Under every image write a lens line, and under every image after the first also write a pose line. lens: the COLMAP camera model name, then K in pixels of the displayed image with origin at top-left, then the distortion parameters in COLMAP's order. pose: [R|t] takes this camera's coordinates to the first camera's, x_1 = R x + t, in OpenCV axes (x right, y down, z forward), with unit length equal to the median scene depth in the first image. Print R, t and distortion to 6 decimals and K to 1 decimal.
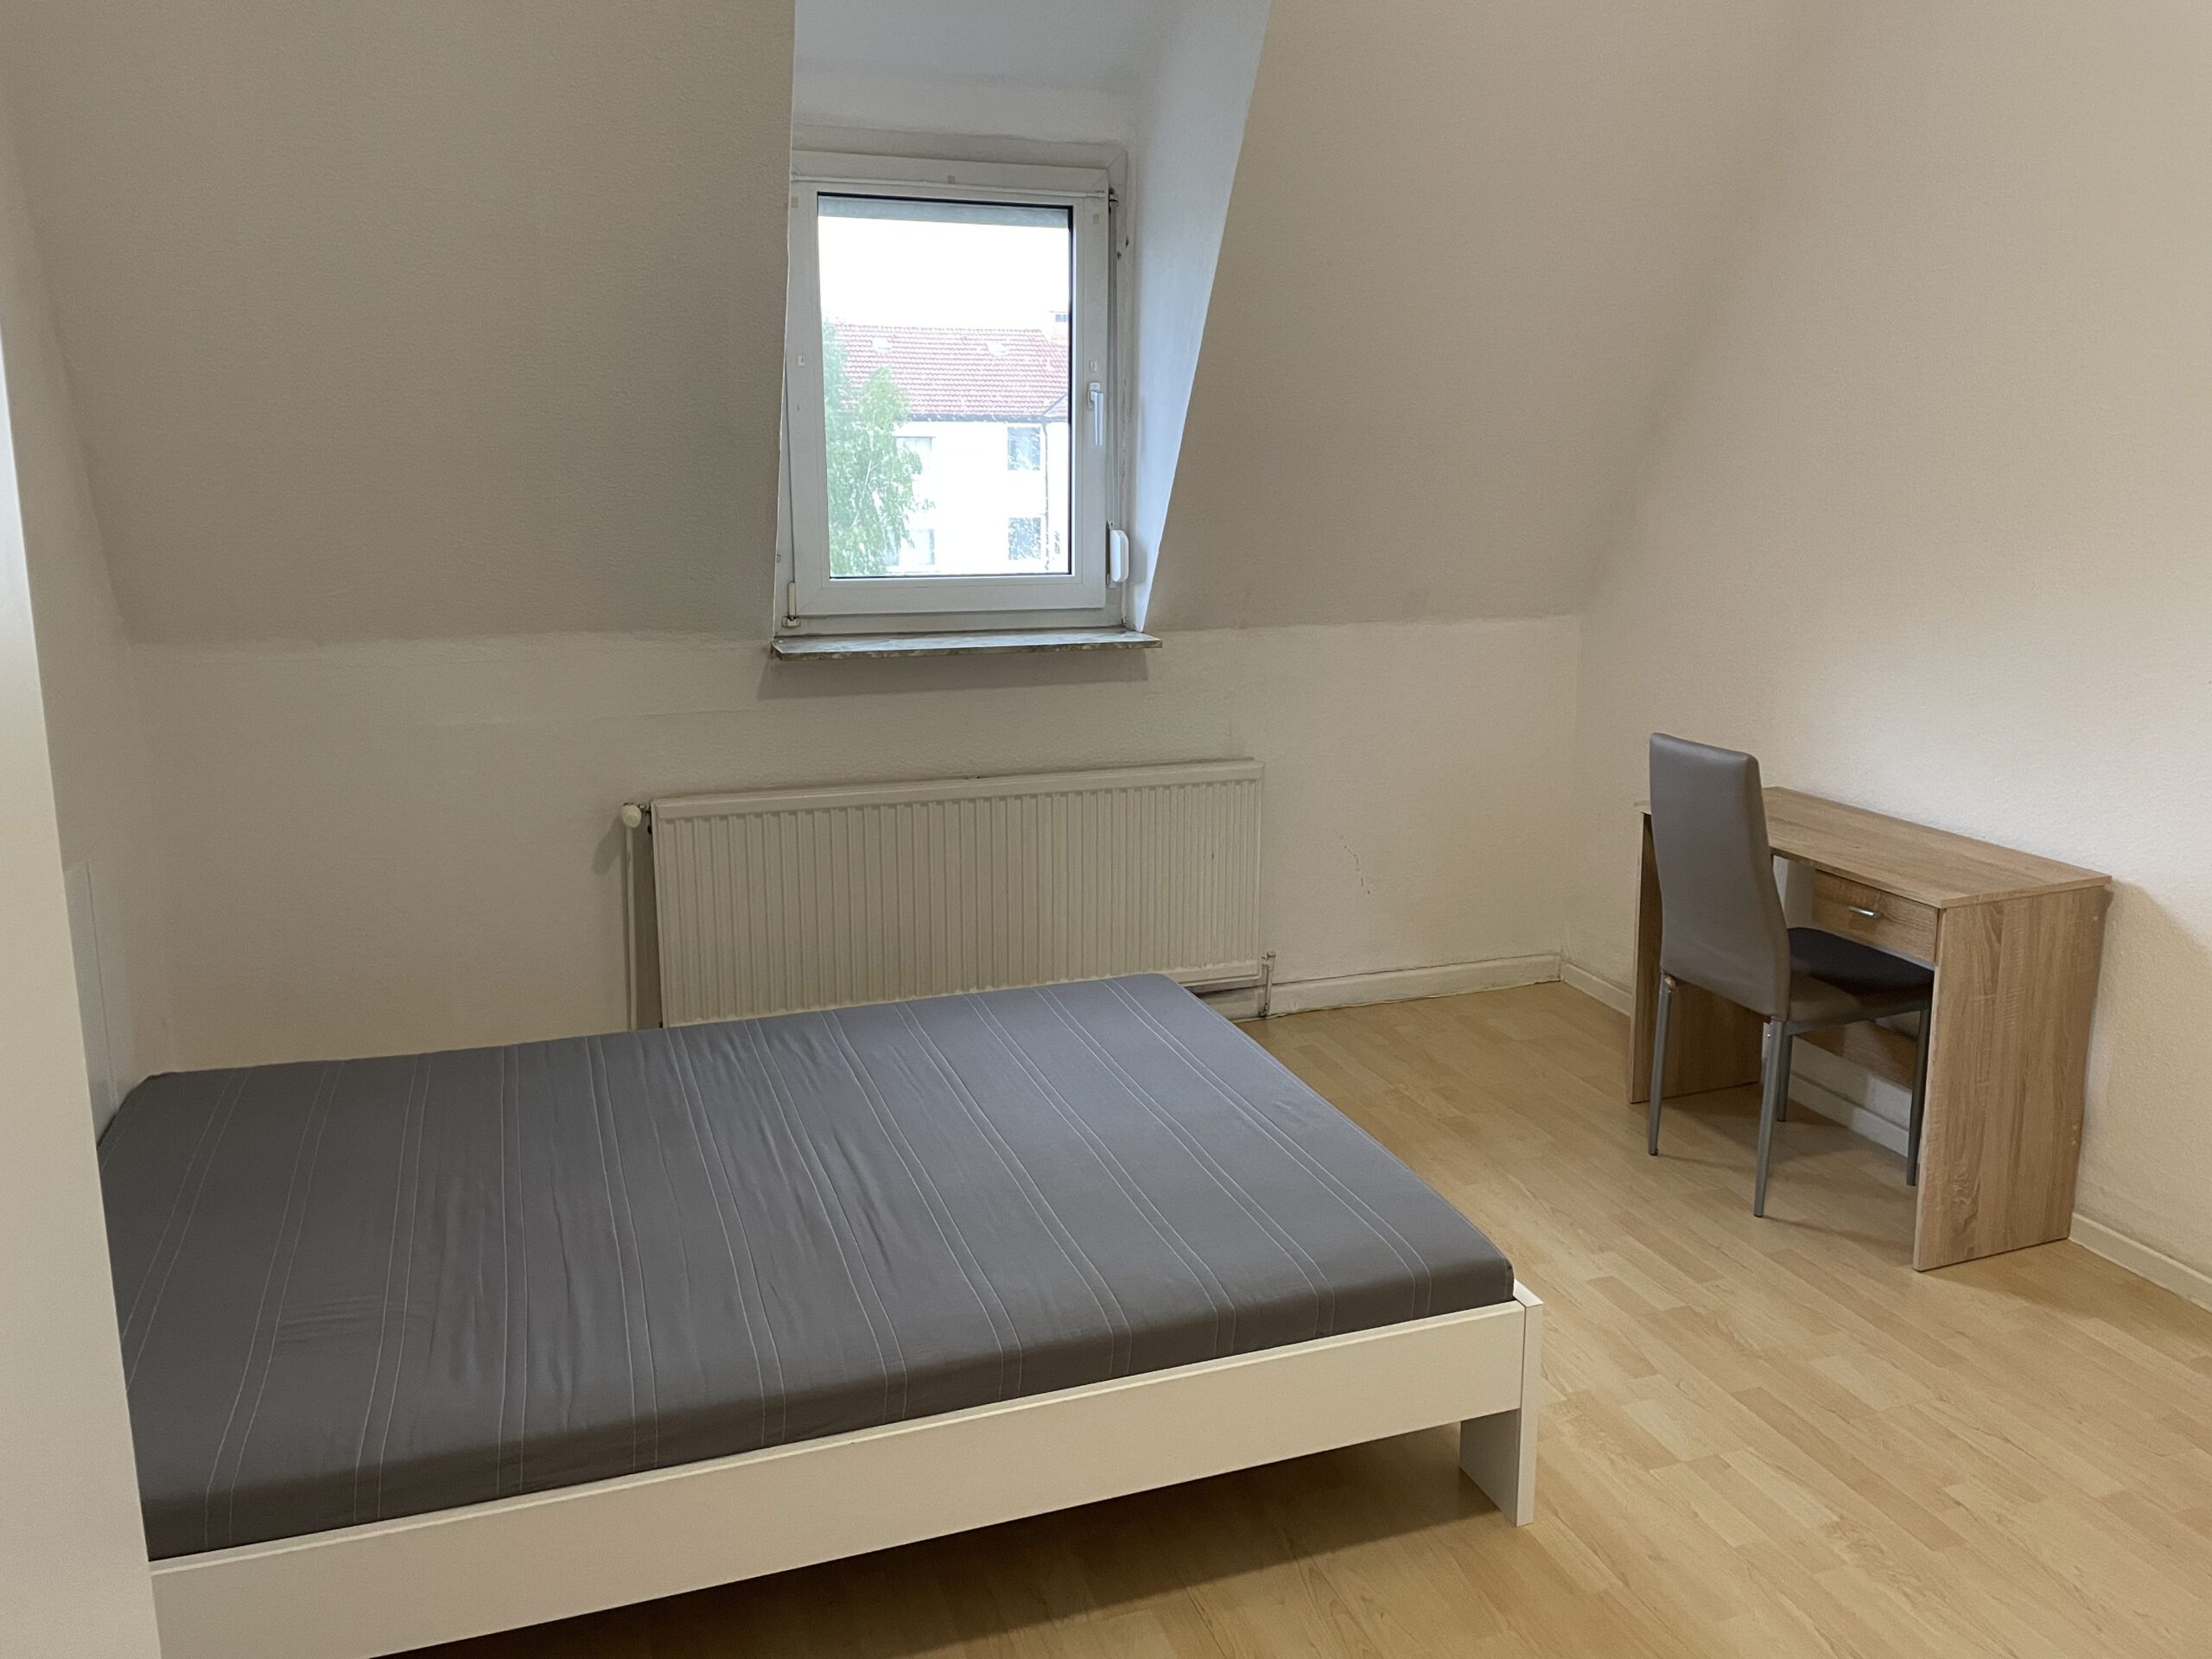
lens RADIAL K [[1684.9, 0, 1104.8], [0, 1684.9, 825.9], [0, 0, 1]] dist [0.095634, -0.122086]
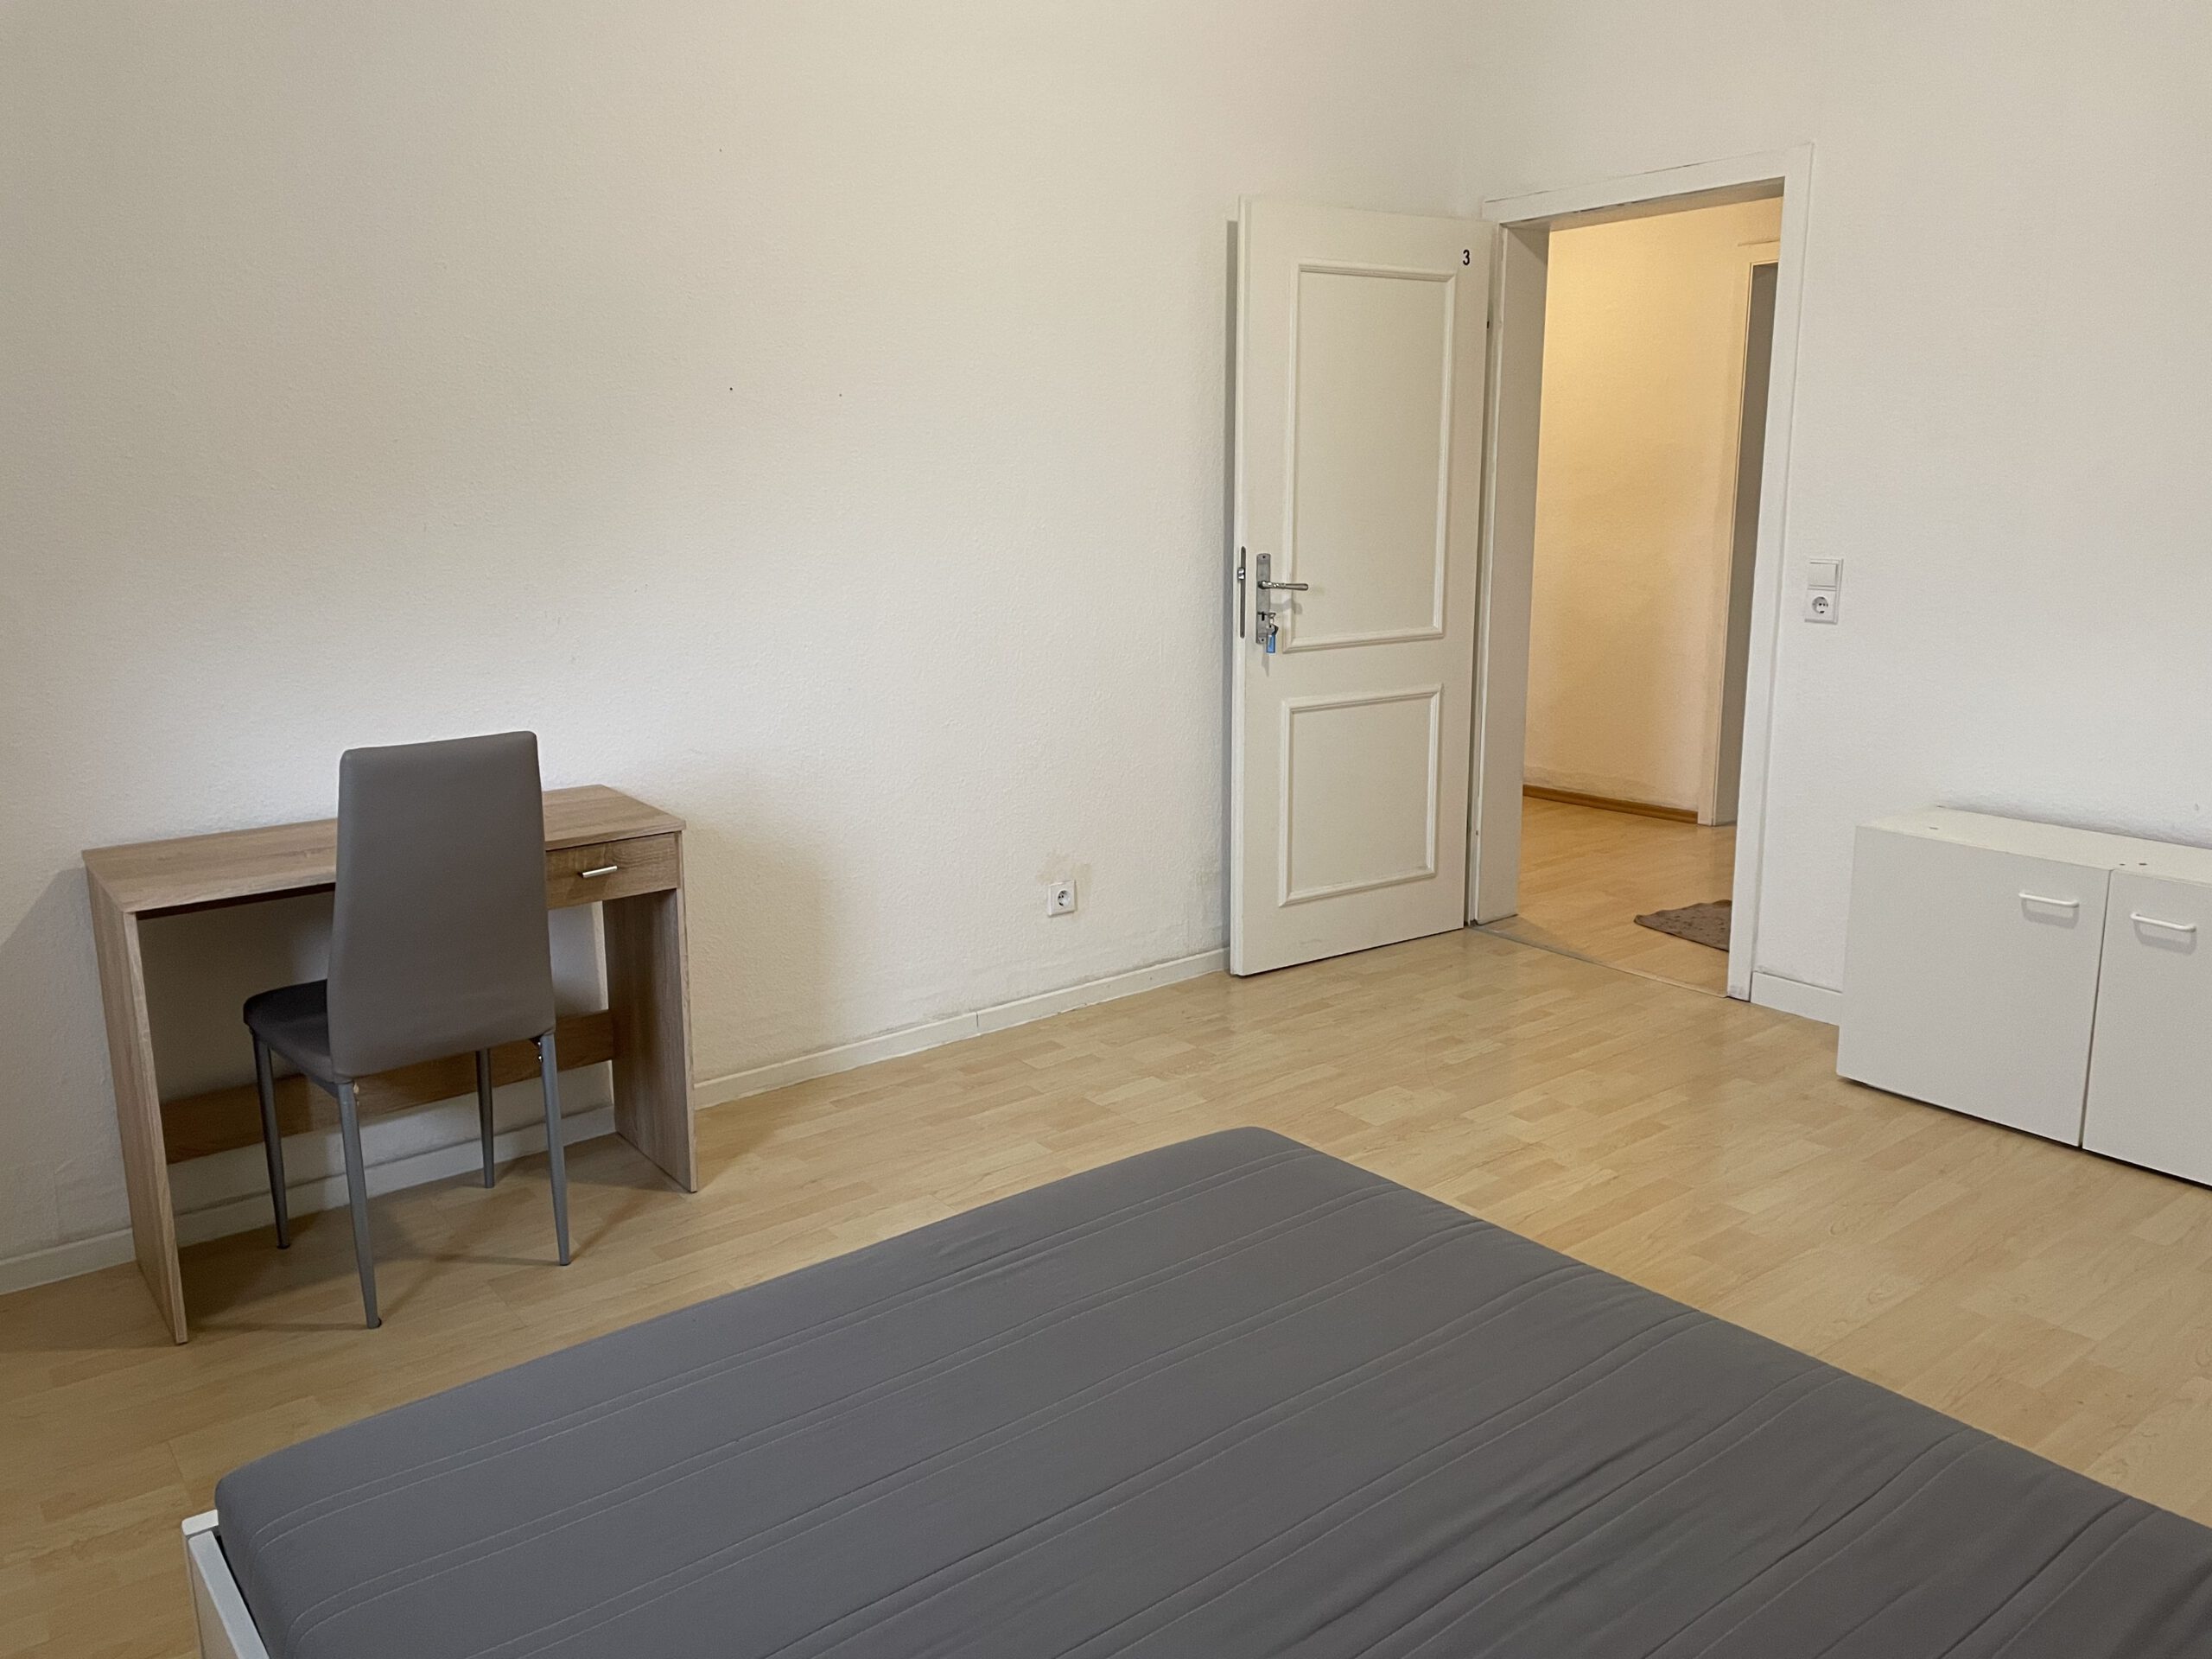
lens RADIAL K [[1684.9, 0, 1106.9], [0, 1684.9, 826.6], [0, 0, 1]] dist [0.095634, -0.122086]
pose [[-0.342151, -0.190312, 0.920171, -0.497535], [0.218639, 0.936272, 0.274939, -0.166846], [-0.913854, 0.295256, -0.278737, 1.008218]]
